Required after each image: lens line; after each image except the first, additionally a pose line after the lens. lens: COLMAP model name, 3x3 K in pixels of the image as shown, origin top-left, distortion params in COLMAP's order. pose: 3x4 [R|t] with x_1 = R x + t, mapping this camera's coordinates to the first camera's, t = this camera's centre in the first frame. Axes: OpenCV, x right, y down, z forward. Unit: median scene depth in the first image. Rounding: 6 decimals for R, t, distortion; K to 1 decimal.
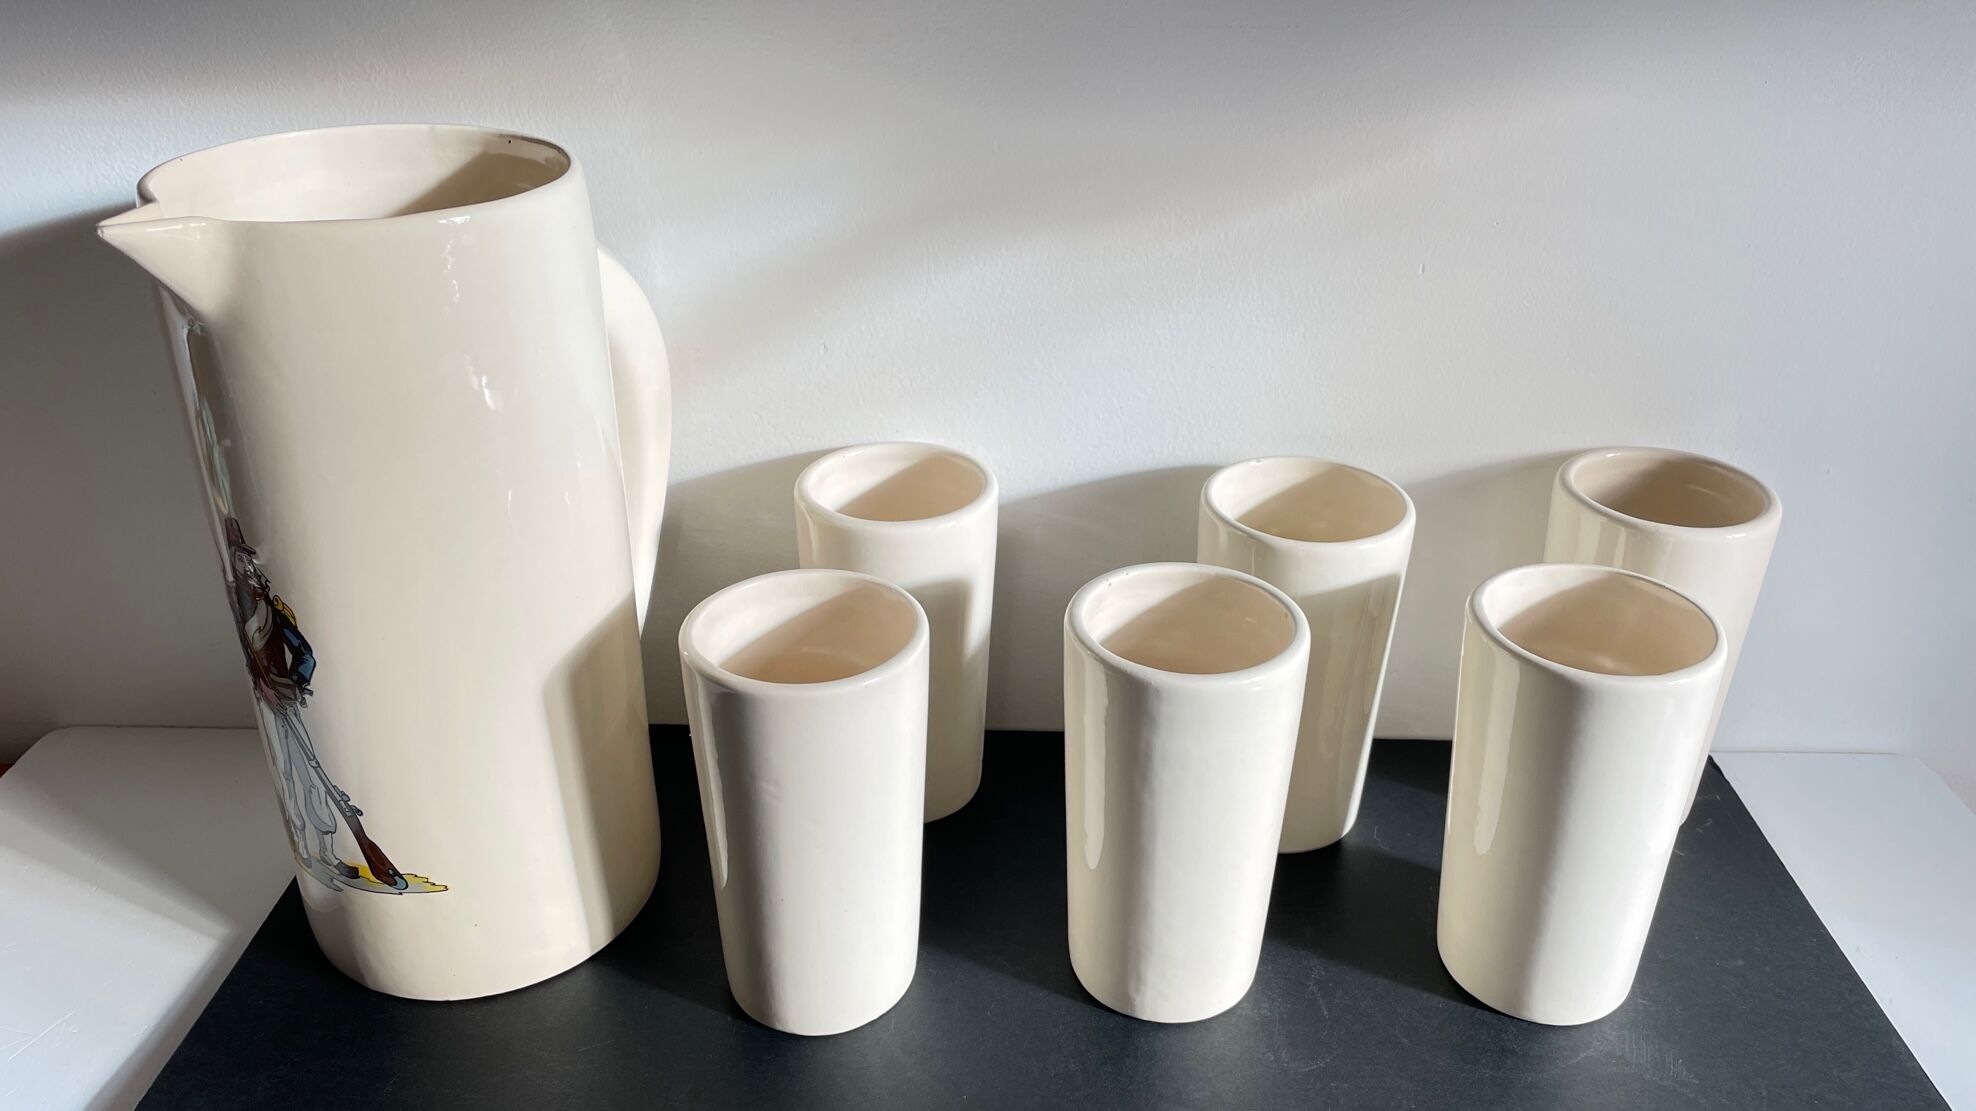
lens RADIAL K [[1545.5, 0, 984.1], [0, 1545.5, 546.4], [0, 0, 1]] dist [0.062604, -0.120121]
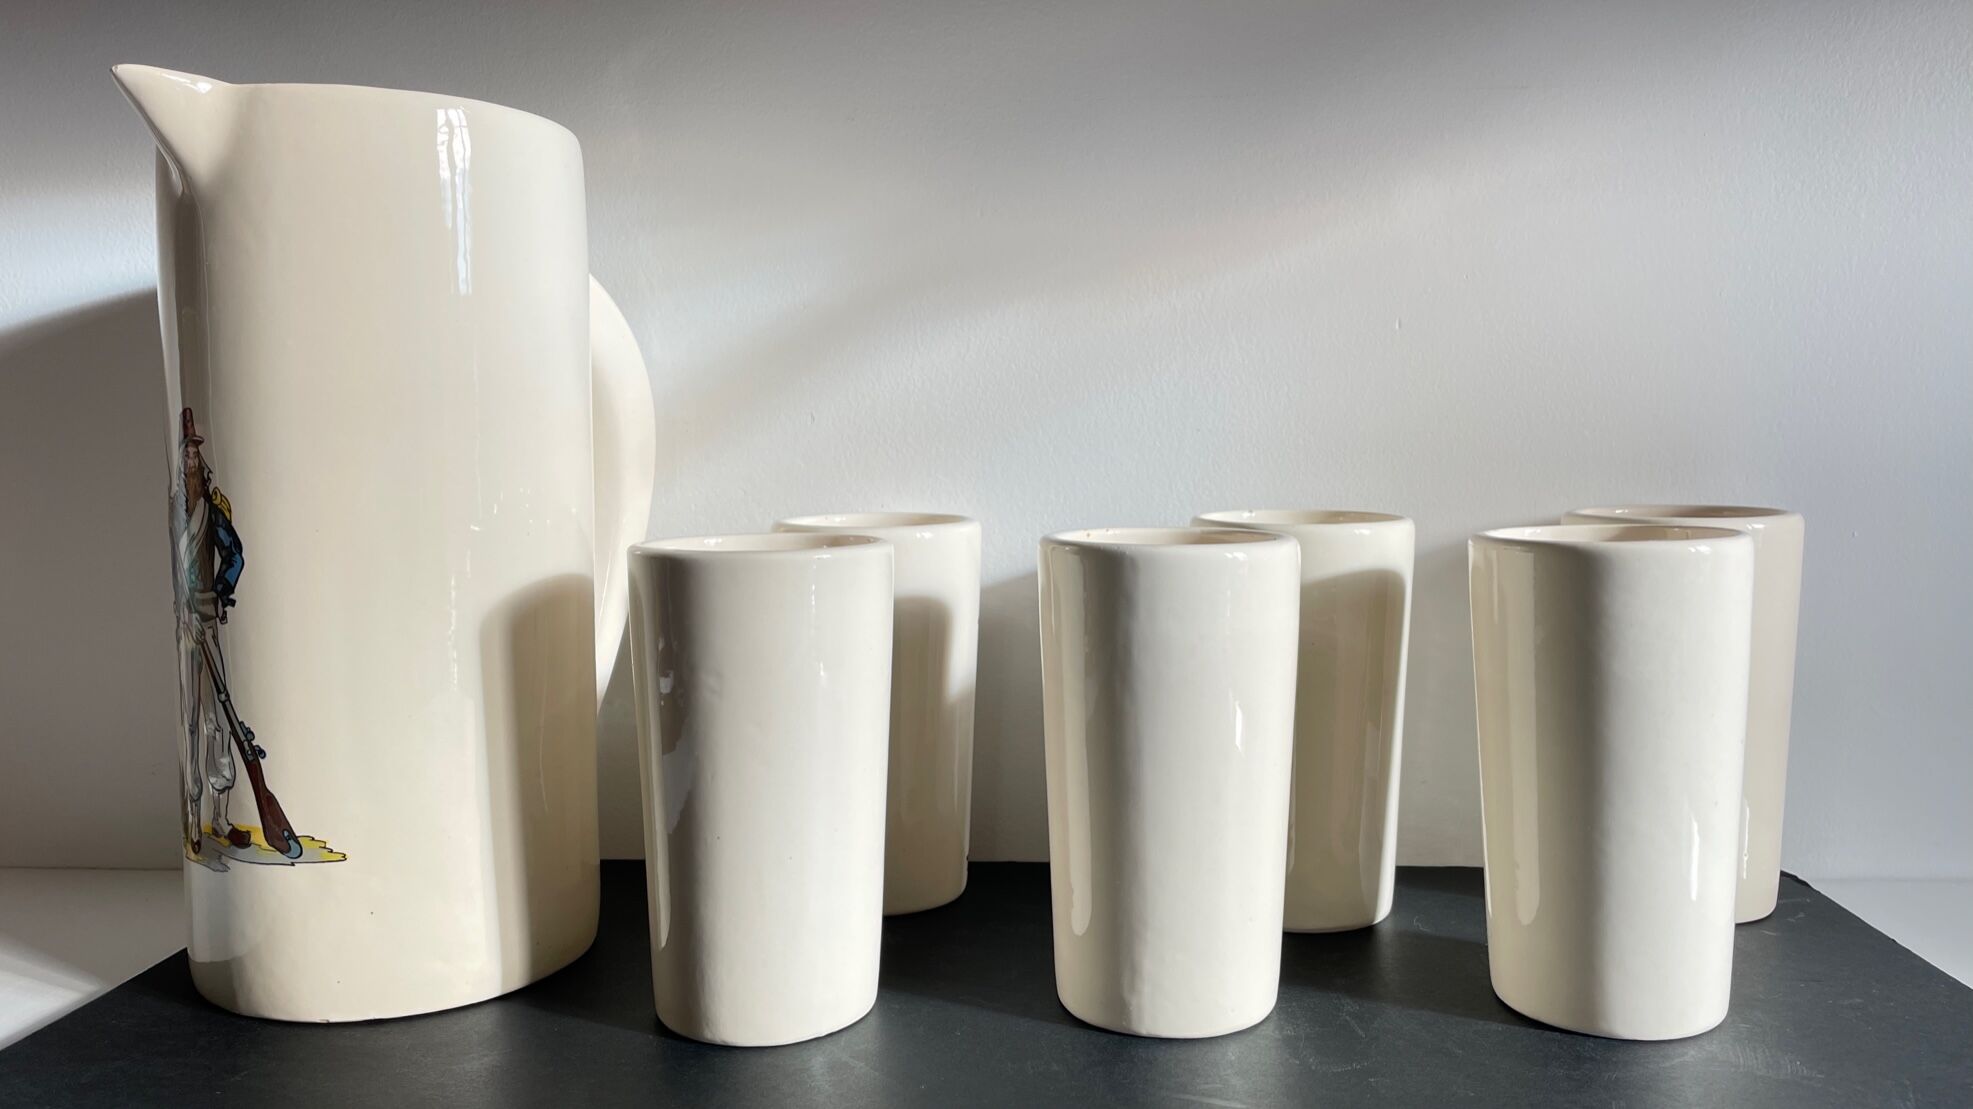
lens RADIAL K [[1543.2, 0, 982.6], [0, 1543.2, 545.4], [0, 0, 1]] dist [0.062604, -0.120121]
pose [[0.999498, -0.006696, -0.030976, 0.045169], [-0.005913, 0.920859, -0.389850, 0.395656], [0.031135, 0.389838, 0.920357, 0.127699]]
